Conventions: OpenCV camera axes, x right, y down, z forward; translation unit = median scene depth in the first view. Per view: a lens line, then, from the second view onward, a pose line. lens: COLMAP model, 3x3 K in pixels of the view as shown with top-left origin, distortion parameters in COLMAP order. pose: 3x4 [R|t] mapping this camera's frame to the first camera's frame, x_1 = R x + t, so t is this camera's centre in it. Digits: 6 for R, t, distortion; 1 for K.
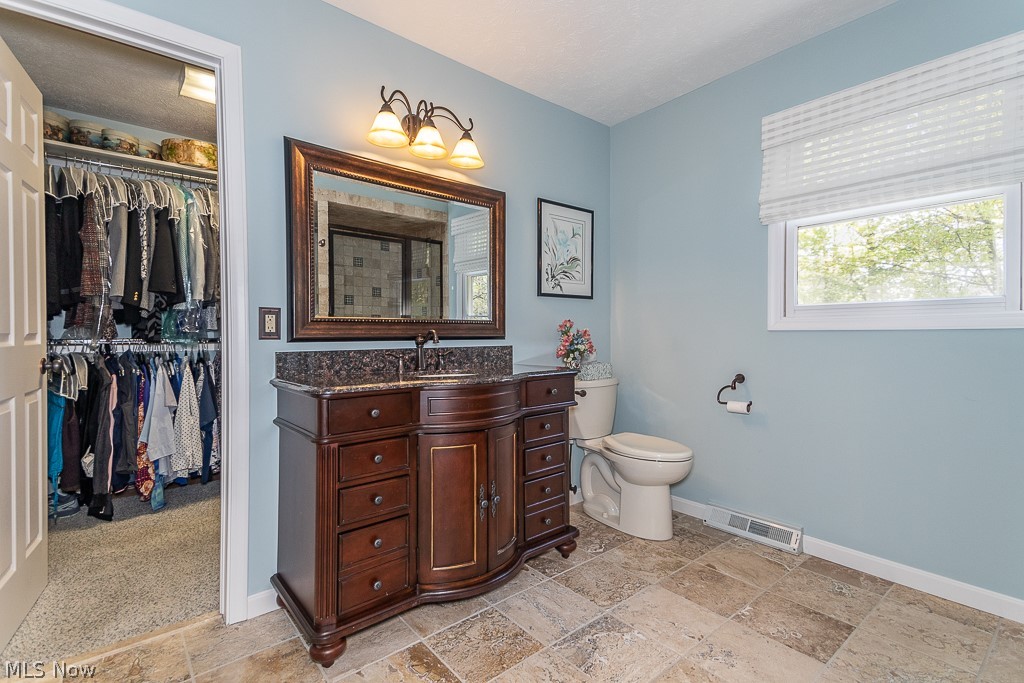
lens RADIAL K [[483.4, 0, 514.9], [0, 483.4, 327.0], [0, 0, 1]] dist [0.088111, -0.044475]
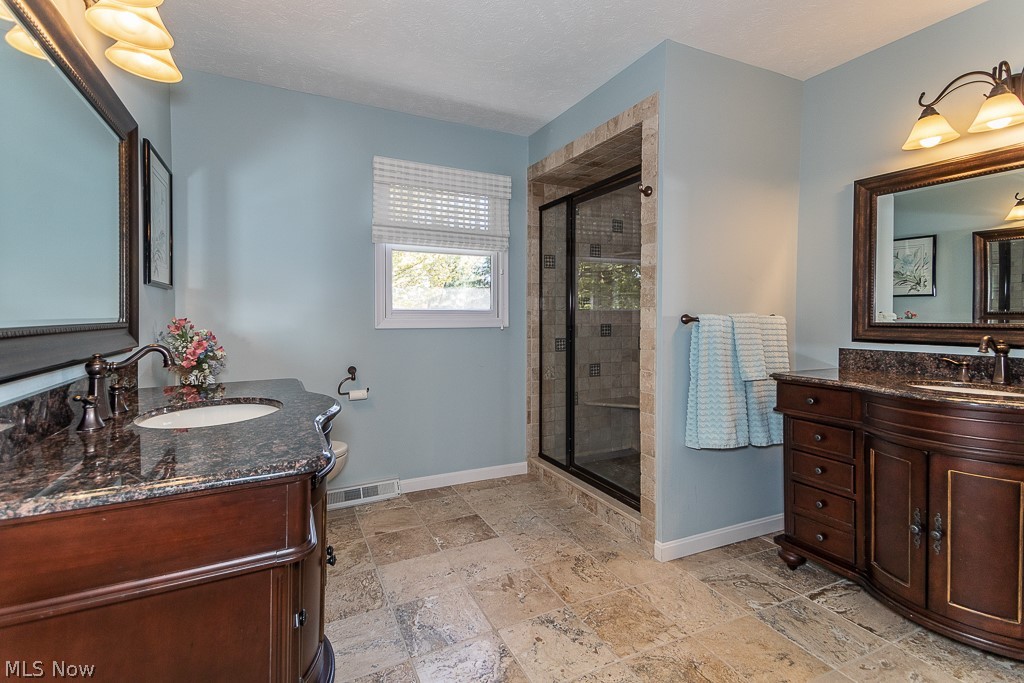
lens RADIAL K [[458.4, 0, 508.9], [0, 458.4, 317.4], [0, 0, 1]] dist [0.035620, -0.000241]
pose [[0.244553, 0.003338, 0.969630, -0.638578], [0.002315, 0.999989, -0.004026, -0.017237], [-0.969633, 0.003229, 0.244543, 0.485678]]
